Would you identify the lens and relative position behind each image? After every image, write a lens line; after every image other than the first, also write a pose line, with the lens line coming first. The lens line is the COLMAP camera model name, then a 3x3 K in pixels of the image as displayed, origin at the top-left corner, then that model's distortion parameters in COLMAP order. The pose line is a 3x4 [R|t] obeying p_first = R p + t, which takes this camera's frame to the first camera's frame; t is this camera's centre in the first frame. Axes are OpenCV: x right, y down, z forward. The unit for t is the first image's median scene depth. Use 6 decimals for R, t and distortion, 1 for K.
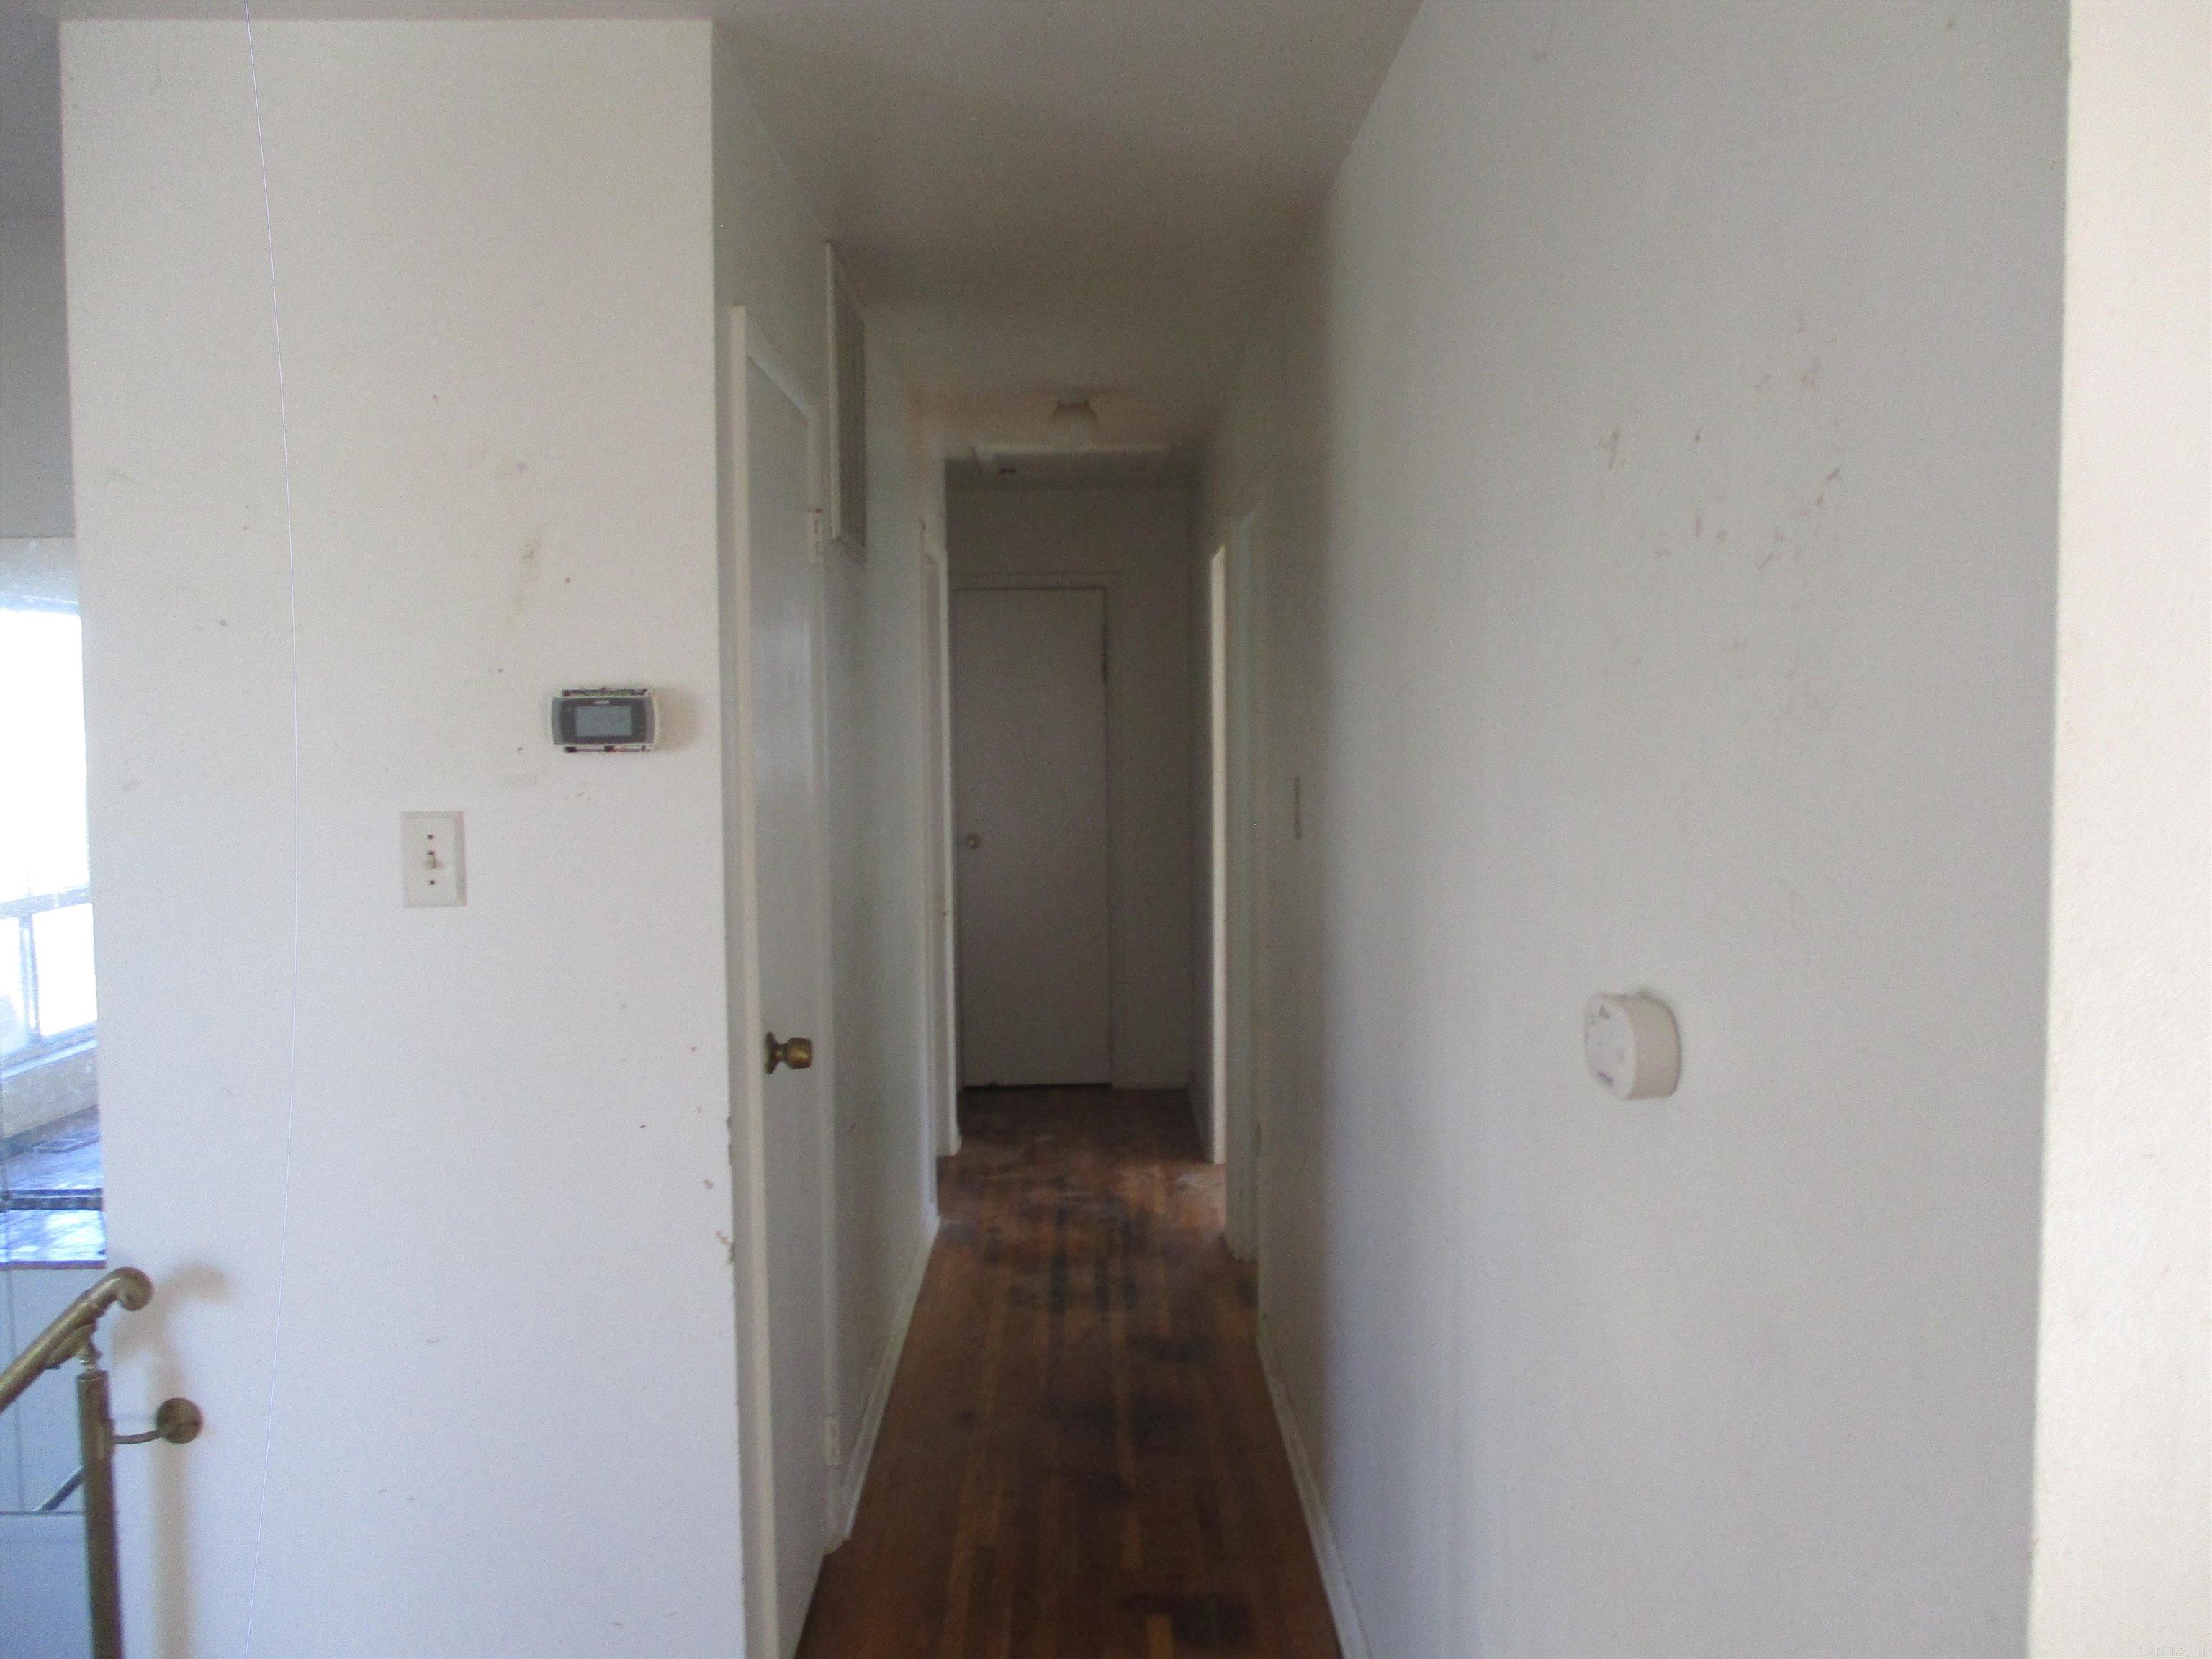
lens RADIAL K [[1855.8, 0, 1106.1], [0, 1855.8, 827.1], [0, 0, 1]] dist [-0.030968, 0.003758]
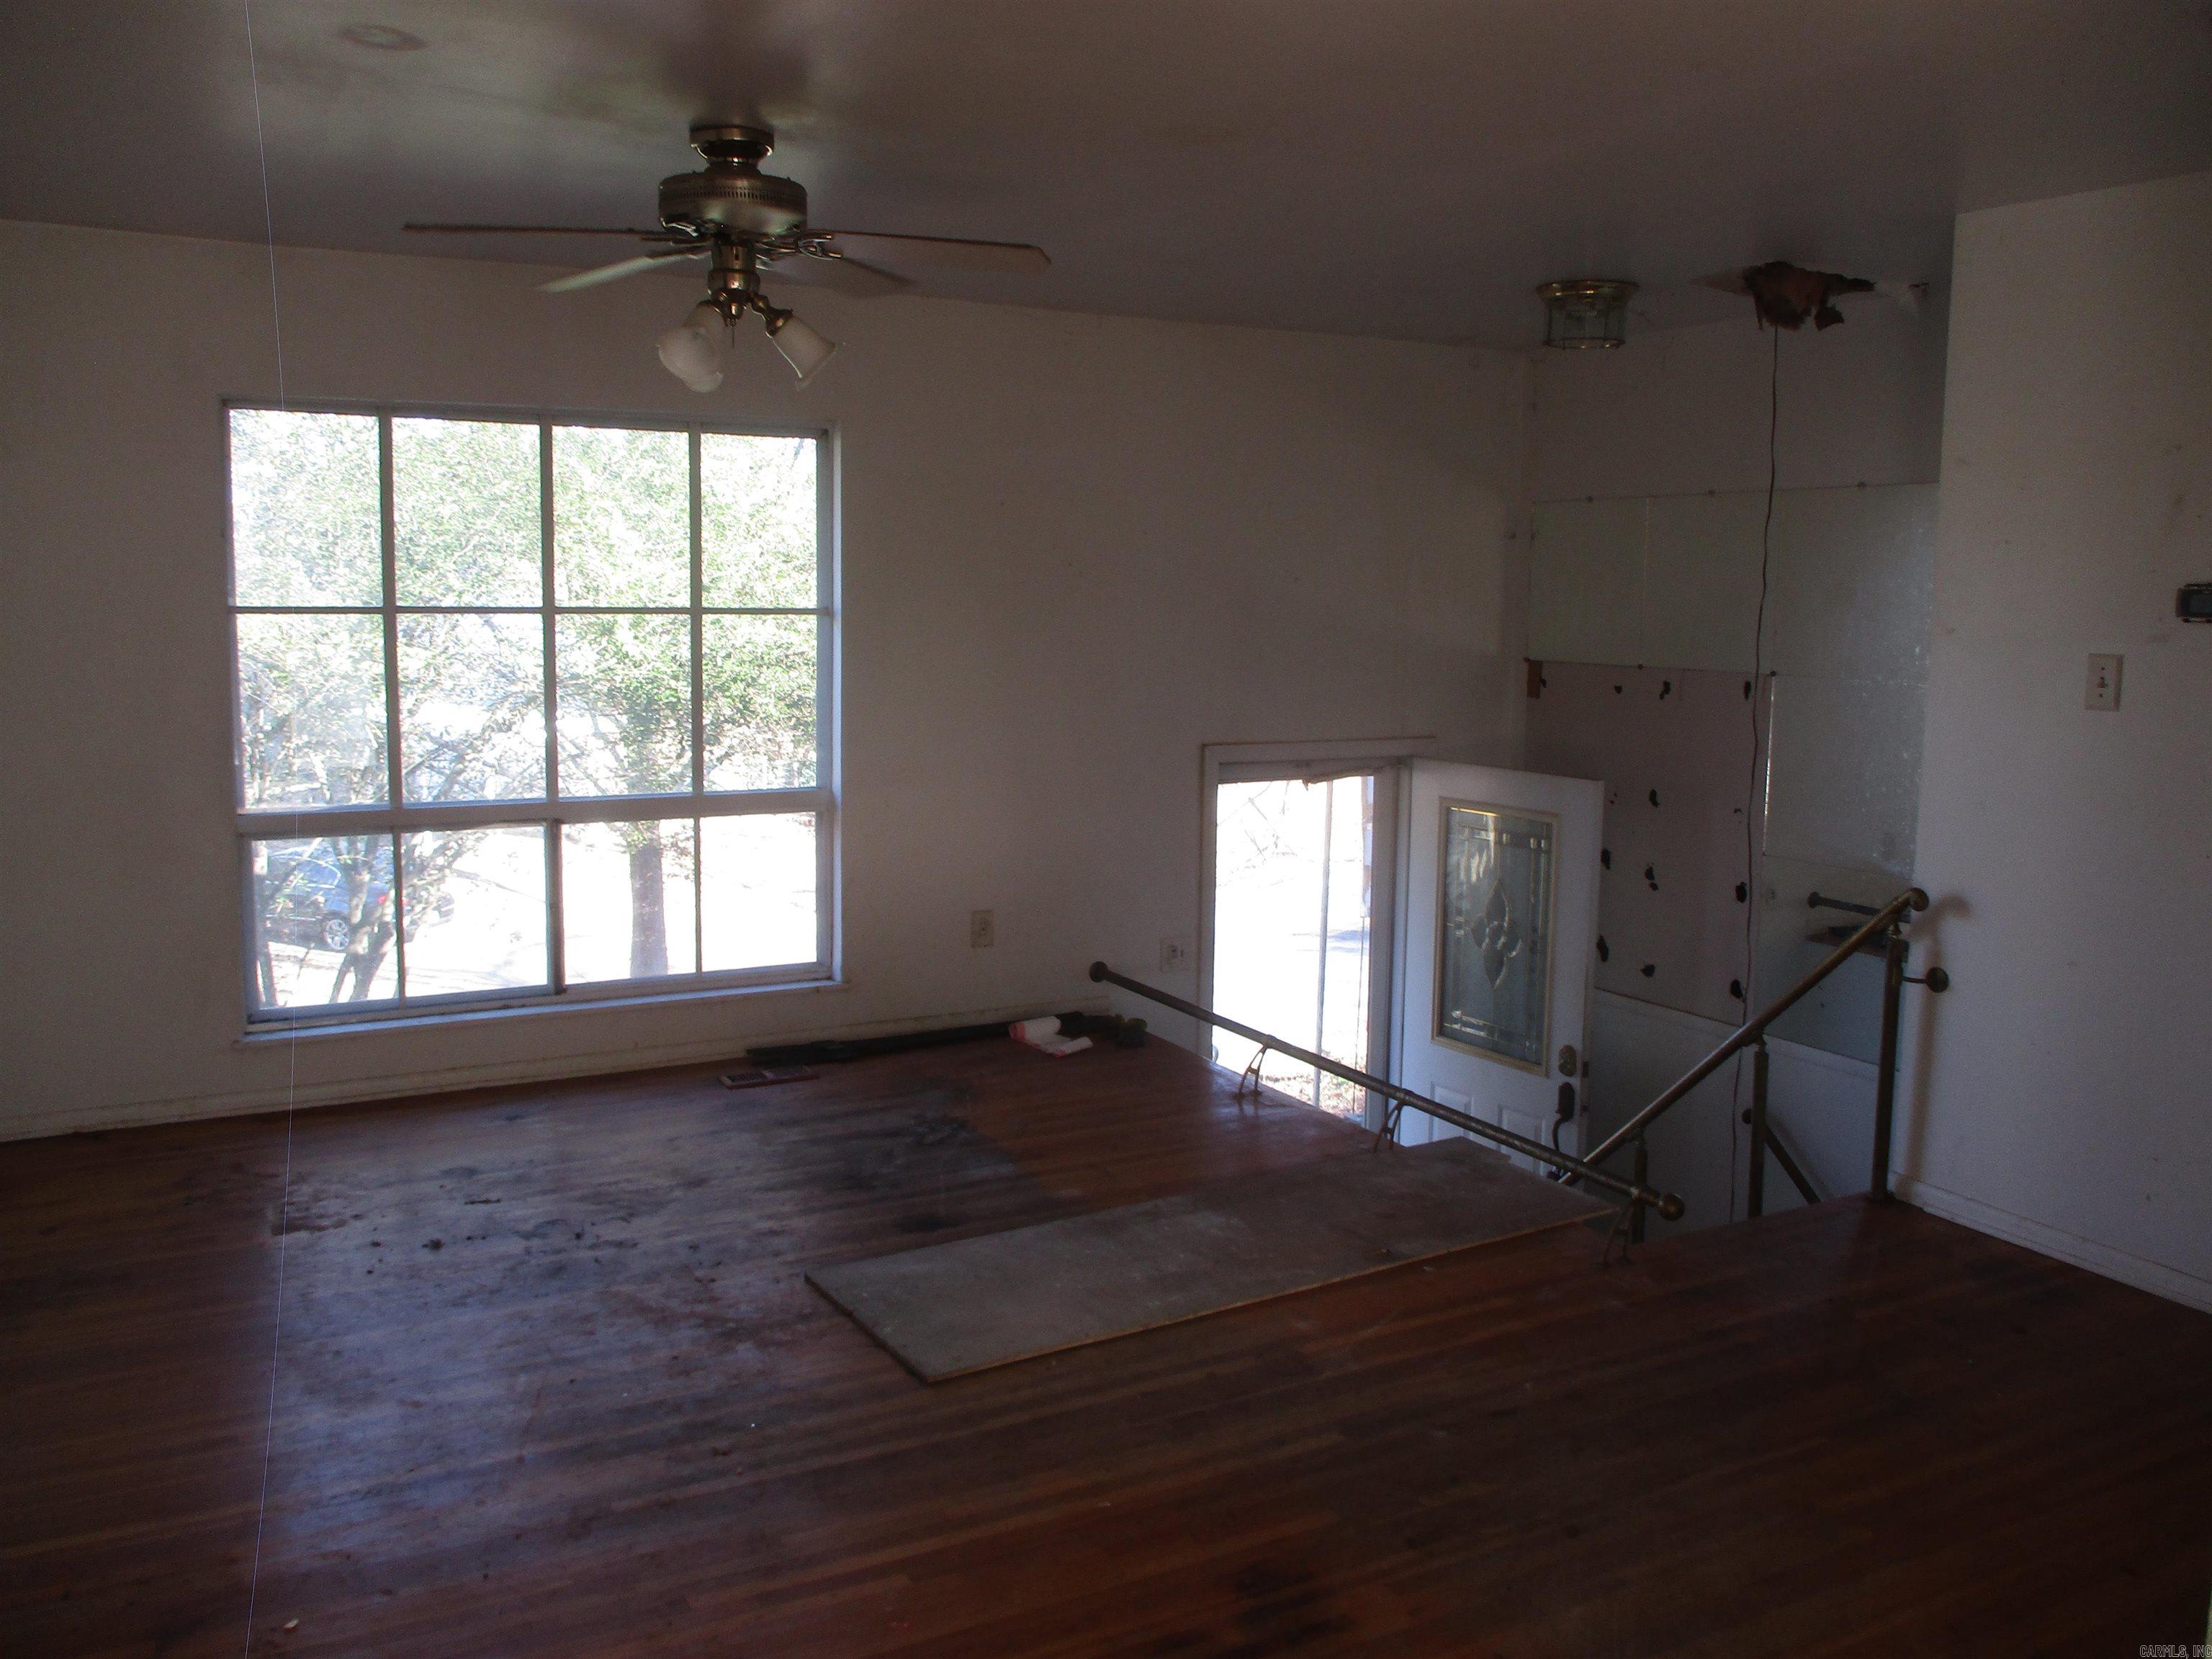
lens RADIAL K [[1855.8, 0, 1106.3], [0, 1855.8, 826.5], [0, 0, 1]] dist [-0.030968, 0.003758]
pose [[0.456965, 0.130789, -0.879816, 0.725302], [-0.070615, 0.991343, 0.110692, 0.026703], [0.886677, 0.011546, 0.462245, -0.597155]]
